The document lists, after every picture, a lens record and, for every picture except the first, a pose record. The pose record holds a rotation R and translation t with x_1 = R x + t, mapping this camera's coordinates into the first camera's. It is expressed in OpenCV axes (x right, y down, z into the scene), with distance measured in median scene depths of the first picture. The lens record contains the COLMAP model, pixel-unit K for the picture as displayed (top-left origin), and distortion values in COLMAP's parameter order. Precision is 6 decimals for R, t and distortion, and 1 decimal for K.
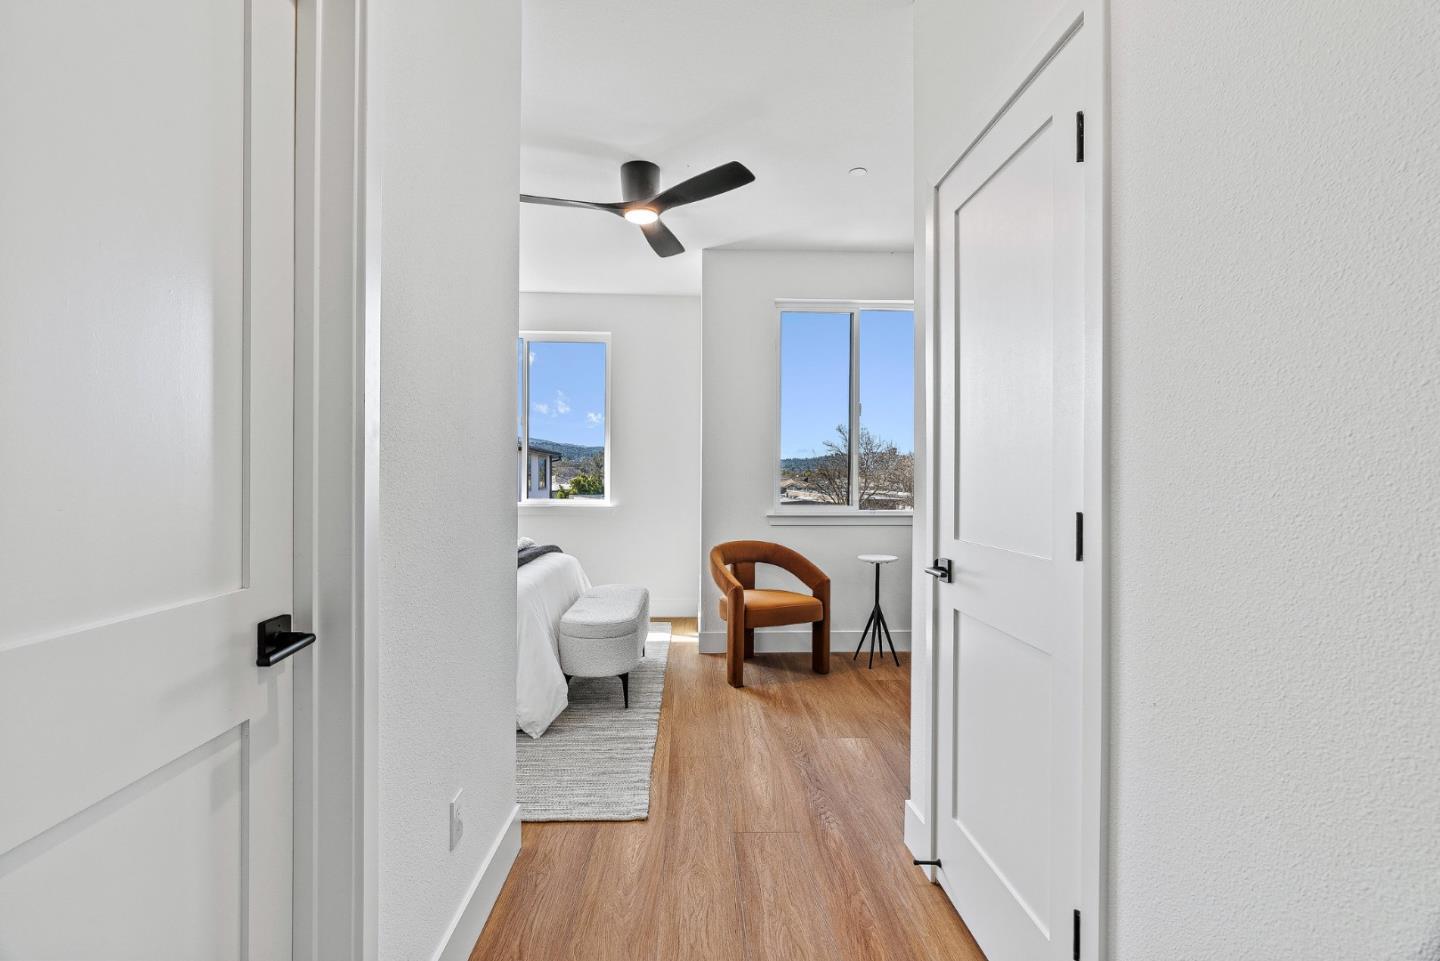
lens RADIAL K [[655.5, 0, 723.6], [0, 655.5, 475.5], [0, 0, 1]] dist [-0.002079, -0.000281]
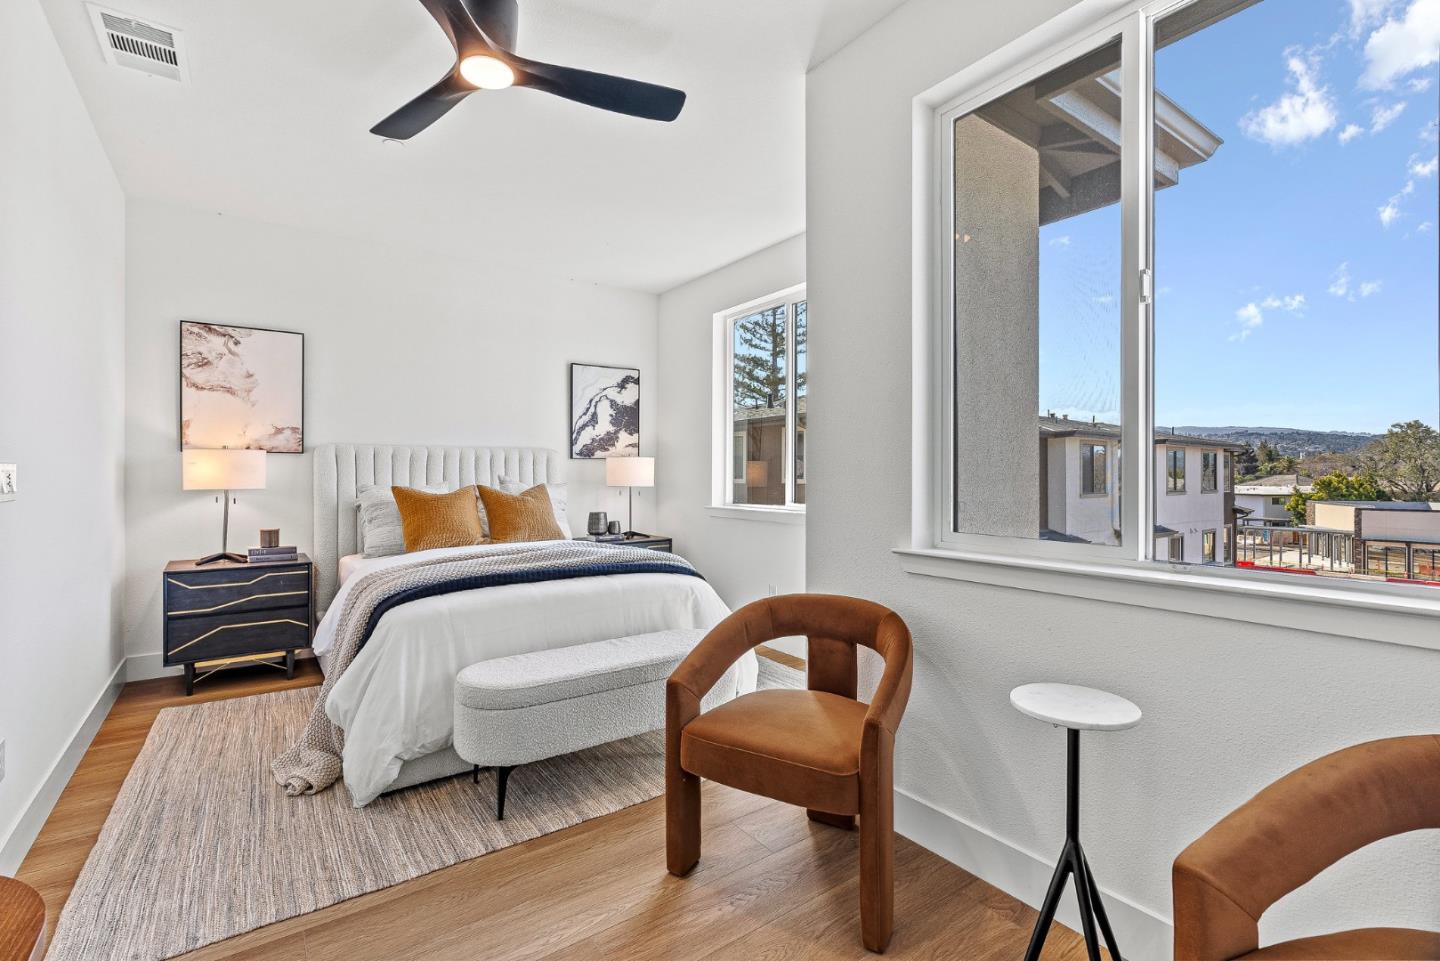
lens RADIAL K [[655.5, 0, 719.5], [0, 655.5, 478.6], [0, 0, 1]] dist [-0.002079, -0.000281]
pose [[0.551169, 0.012028, -0.834307, 0.421328], [-0.005041, 0.999926, 0.011086, 0.000086], [0.834378, -0.001905, 0.551189, 0.656220]]
